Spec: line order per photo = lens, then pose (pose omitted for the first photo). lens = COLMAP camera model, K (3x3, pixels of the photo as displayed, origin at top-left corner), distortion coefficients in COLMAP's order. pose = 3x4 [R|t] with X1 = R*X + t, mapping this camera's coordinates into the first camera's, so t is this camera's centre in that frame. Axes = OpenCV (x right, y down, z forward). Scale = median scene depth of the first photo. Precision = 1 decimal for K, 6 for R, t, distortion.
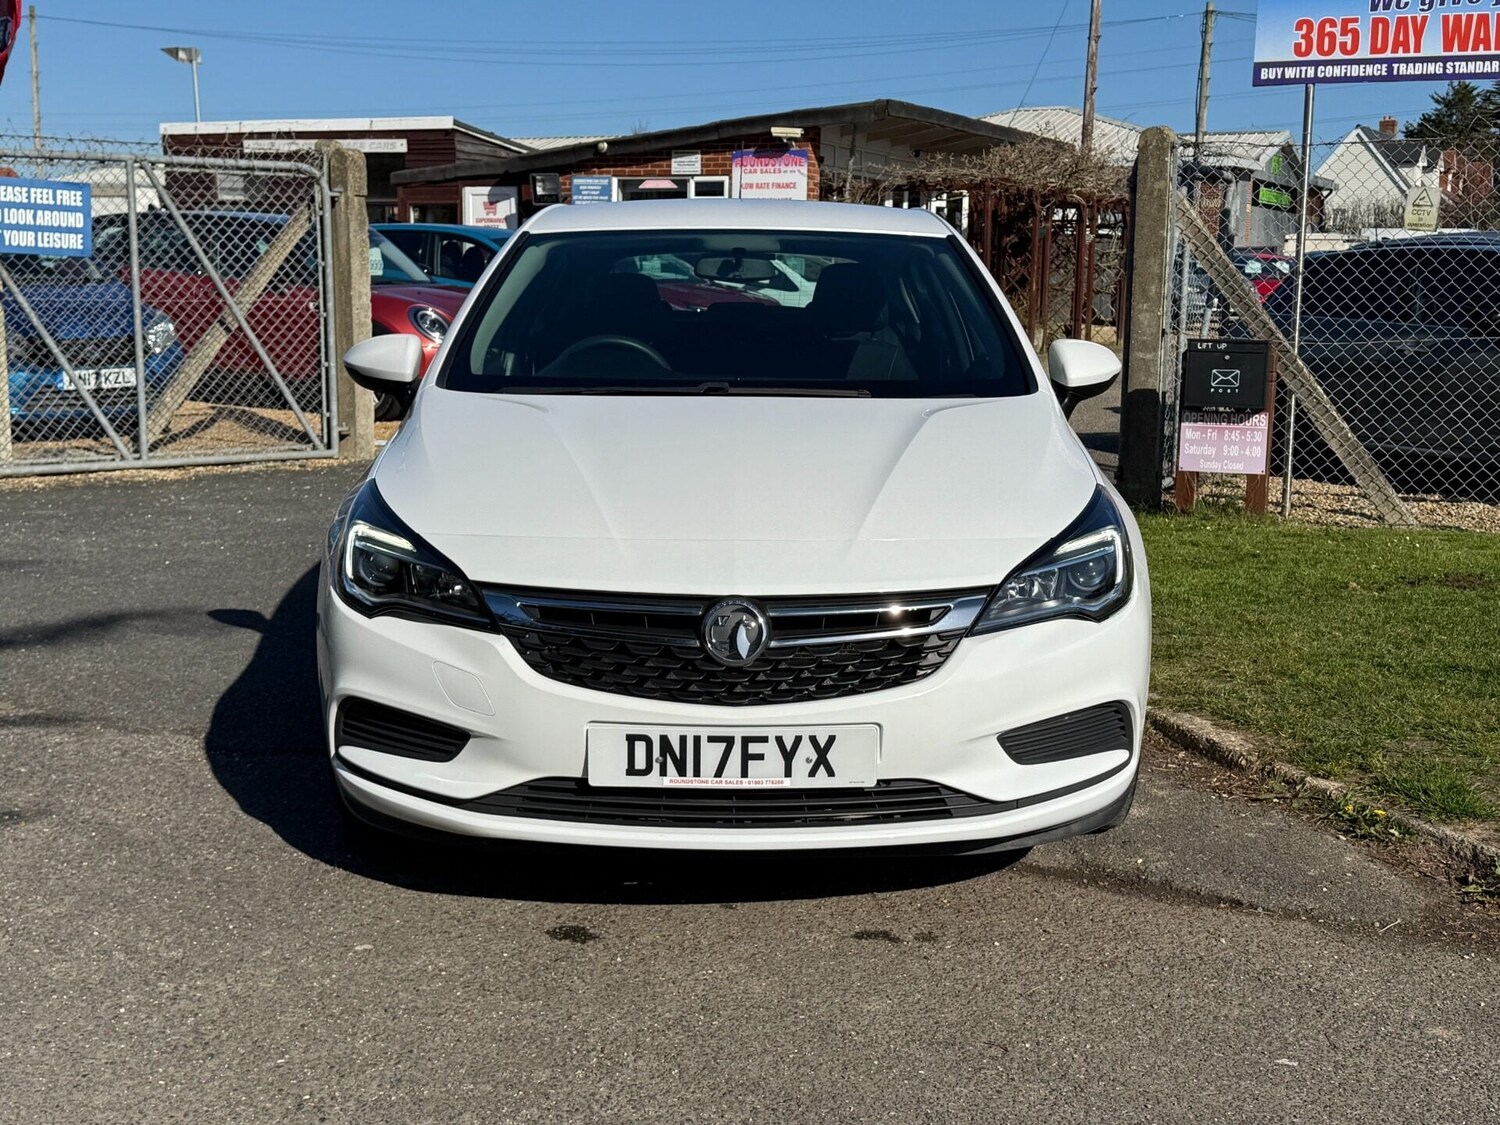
lens RADIAL K [[1871.5, 0, 760.4], [0, 1871.5, 571.0], [0, 0, 1]] dist [0.207271, -0.490369]
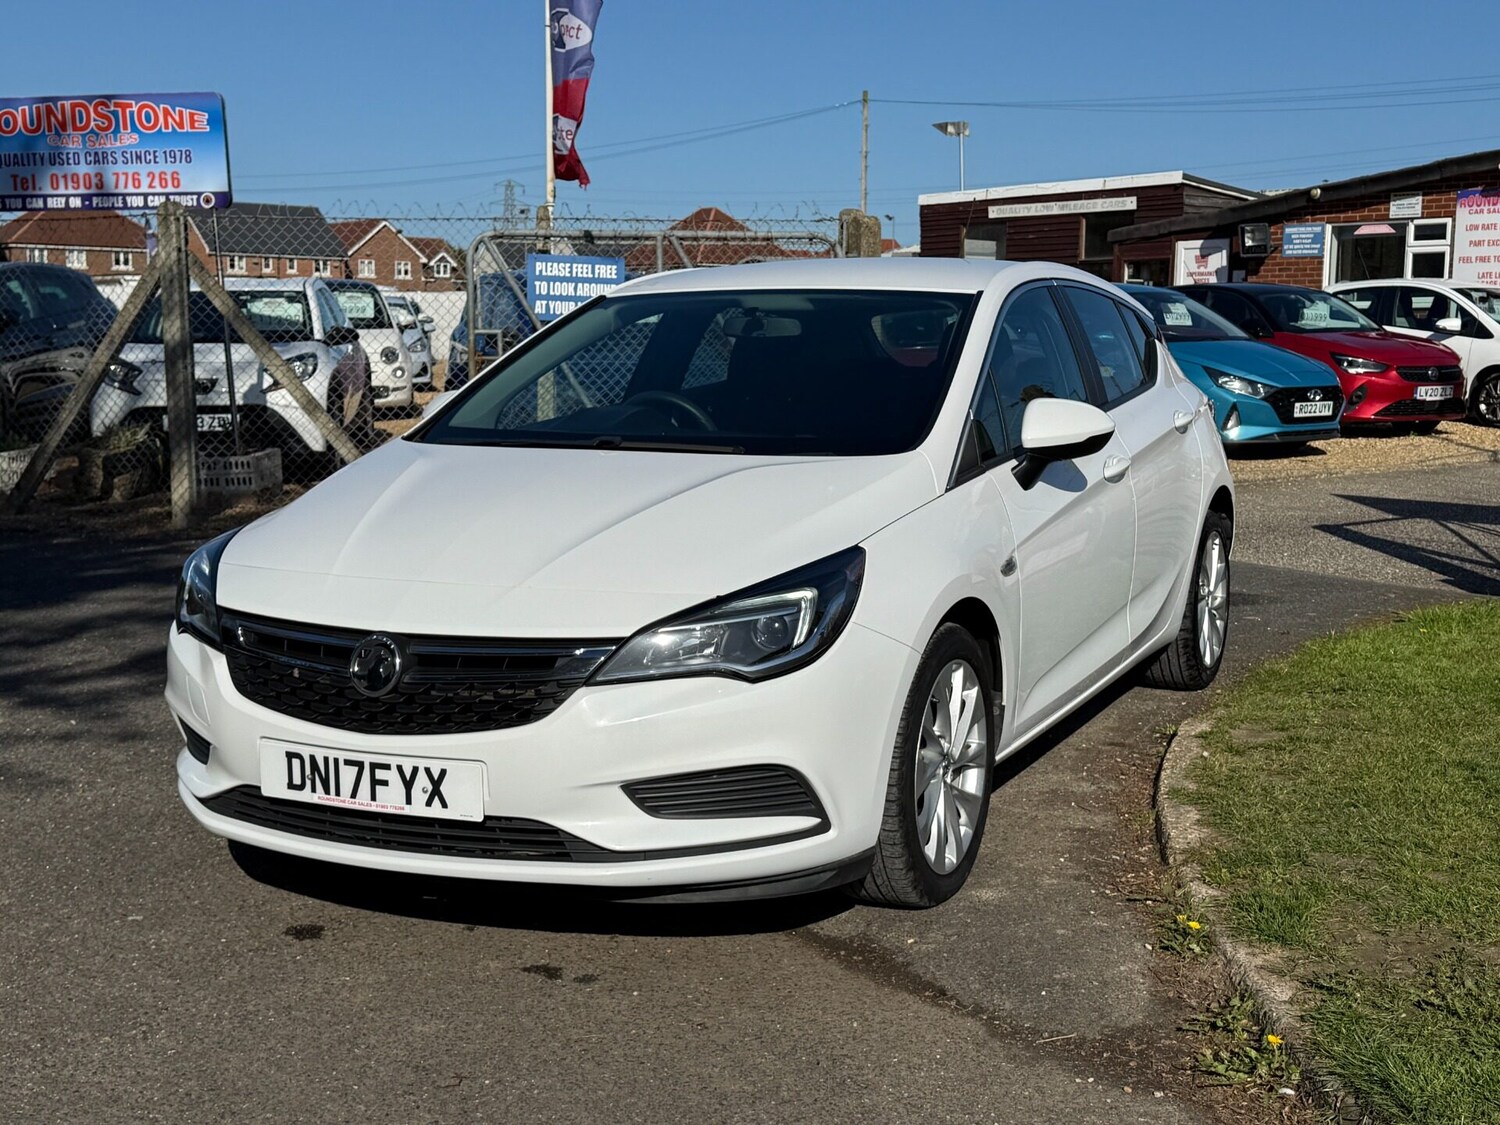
lens RADIAL K [[1872.2, 0, 750.1], [0, 1872.2, 560.5], [0, 0, 1]] dist [0.212776, -0.513834]
pose [[0.898744, 0.043945, -0.436265, 0.633080], [-0.058708, 0.998067, -0.020410, -0.017411], [0.434525, 0.043956, 0.899587, 0.110071]]
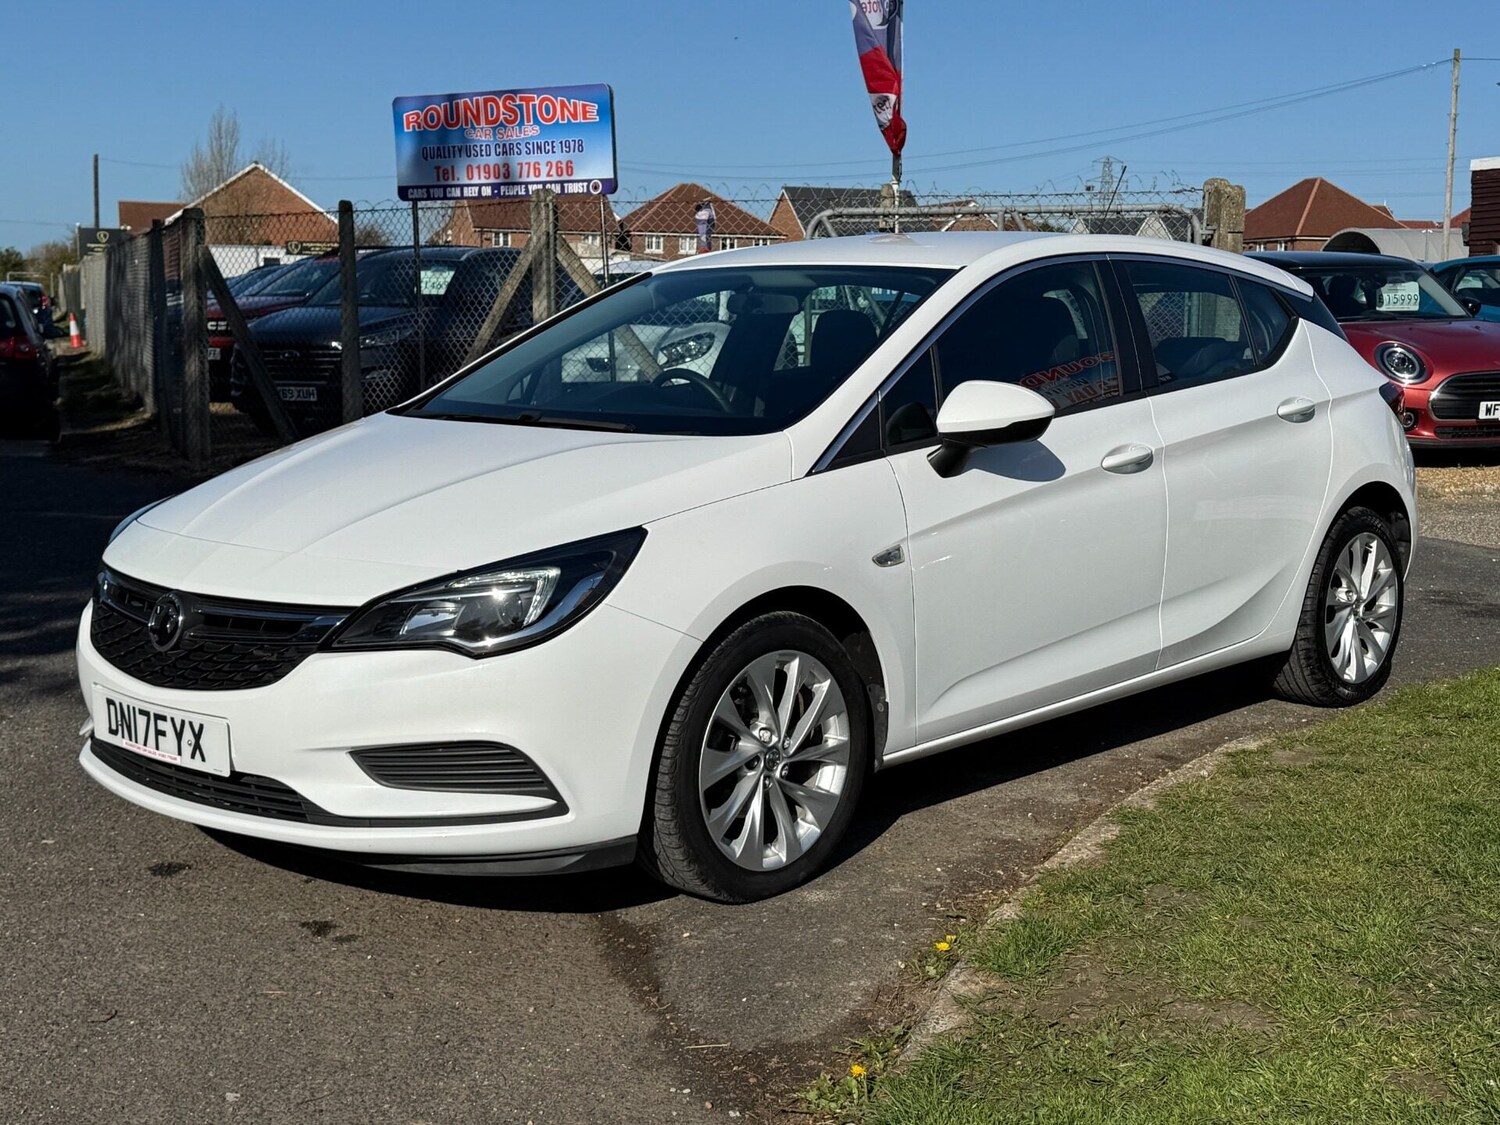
lens RADIAL K [[1872.2, 0, 750.1], [0, 1872.2, 560.5], [0, 0, 1]] dist [0.212776, -0.513834]
pose [[0.718891, 0.084971, -0.689910, 1.003059], [-0.102764, 0.994586, 0.015415, -0.056529], [0.687485, 0.059816, 0.723731, 0.395258]]
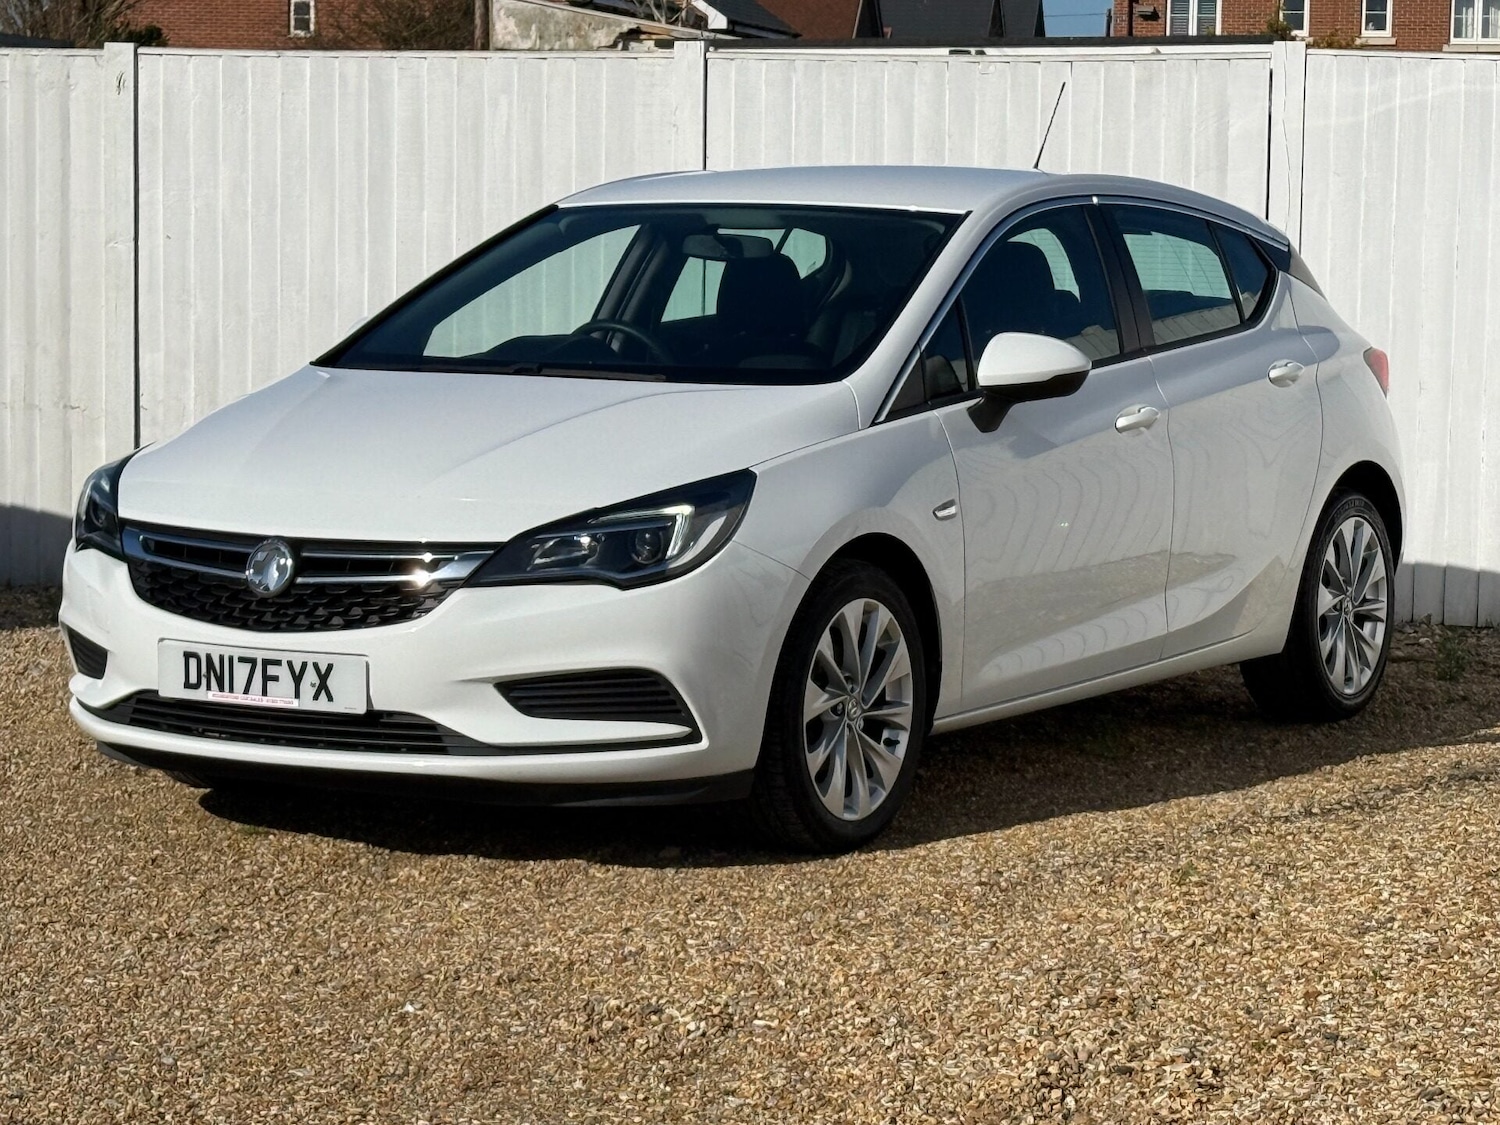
lens RADIAL K [[4274.6, 0, 750.0], [0, 4274.6, 562.5], [0, 0, 1]] dist [0.039387, 0.253932]
pose [[0.857011, 0.047321, -0.513121, 1.509023], [-0.088543, 0.994487, -0.056170, 0.144385], [0.507634, 0.093572, 0.856477, -1.026779]]
